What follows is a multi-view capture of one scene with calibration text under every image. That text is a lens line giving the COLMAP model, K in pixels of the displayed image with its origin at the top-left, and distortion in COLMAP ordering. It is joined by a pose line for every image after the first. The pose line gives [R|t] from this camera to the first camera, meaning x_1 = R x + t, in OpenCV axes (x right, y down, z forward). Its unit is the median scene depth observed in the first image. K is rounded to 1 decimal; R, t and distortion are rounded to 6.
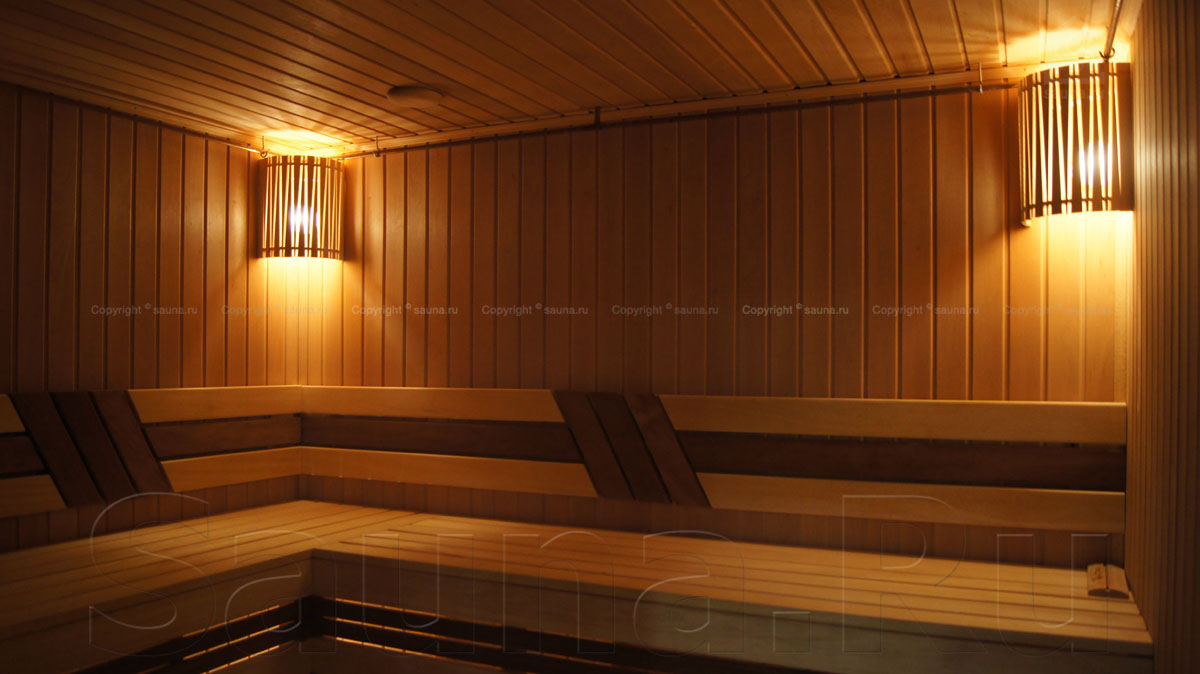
lens RADIAL K [[940.4, 0, 597.6], [0, 940.4, 340.8], [0, 0, 1]] dist [-0.060064, 0.002029]
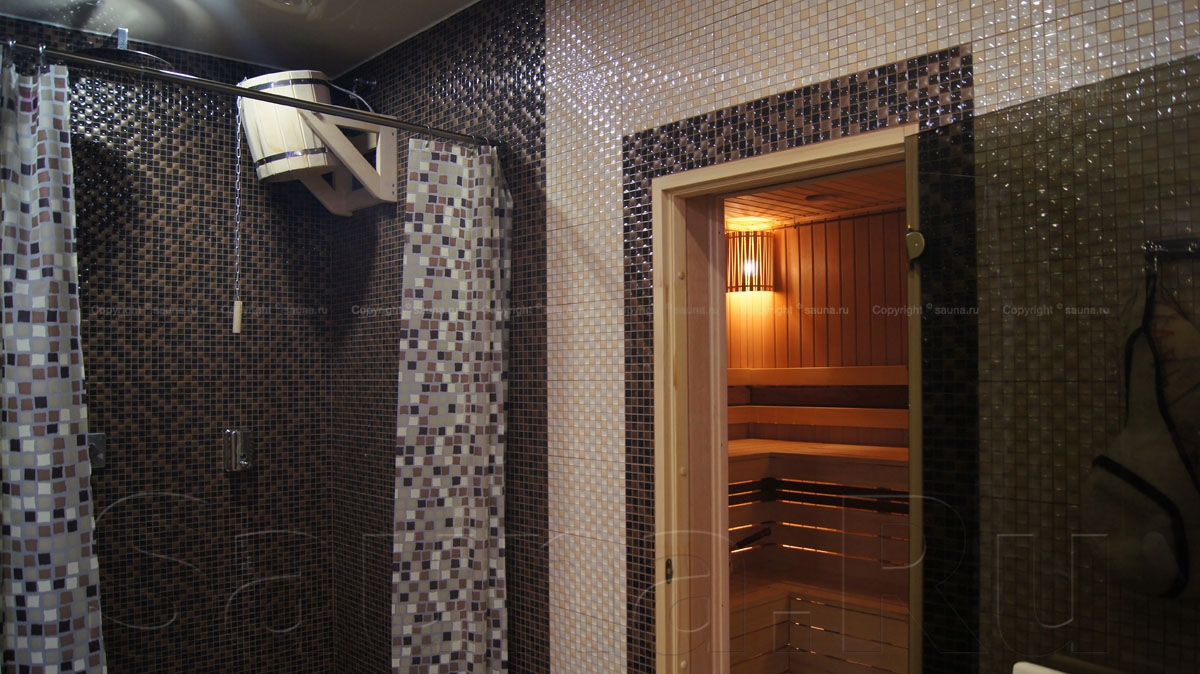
lens RADIAL K [[940.4, 0, 594.7], [0, 940.4, 335.5], [0, 0, 1]] dist [-0.060064, 0.002029]
pose [[0.915687, -0.018377, -0.401471, 0.100937], [0.015553, 0.999826, -0.010294, 0.003105], [0.401591, 0.003182, 0.915814, -0.652668]]
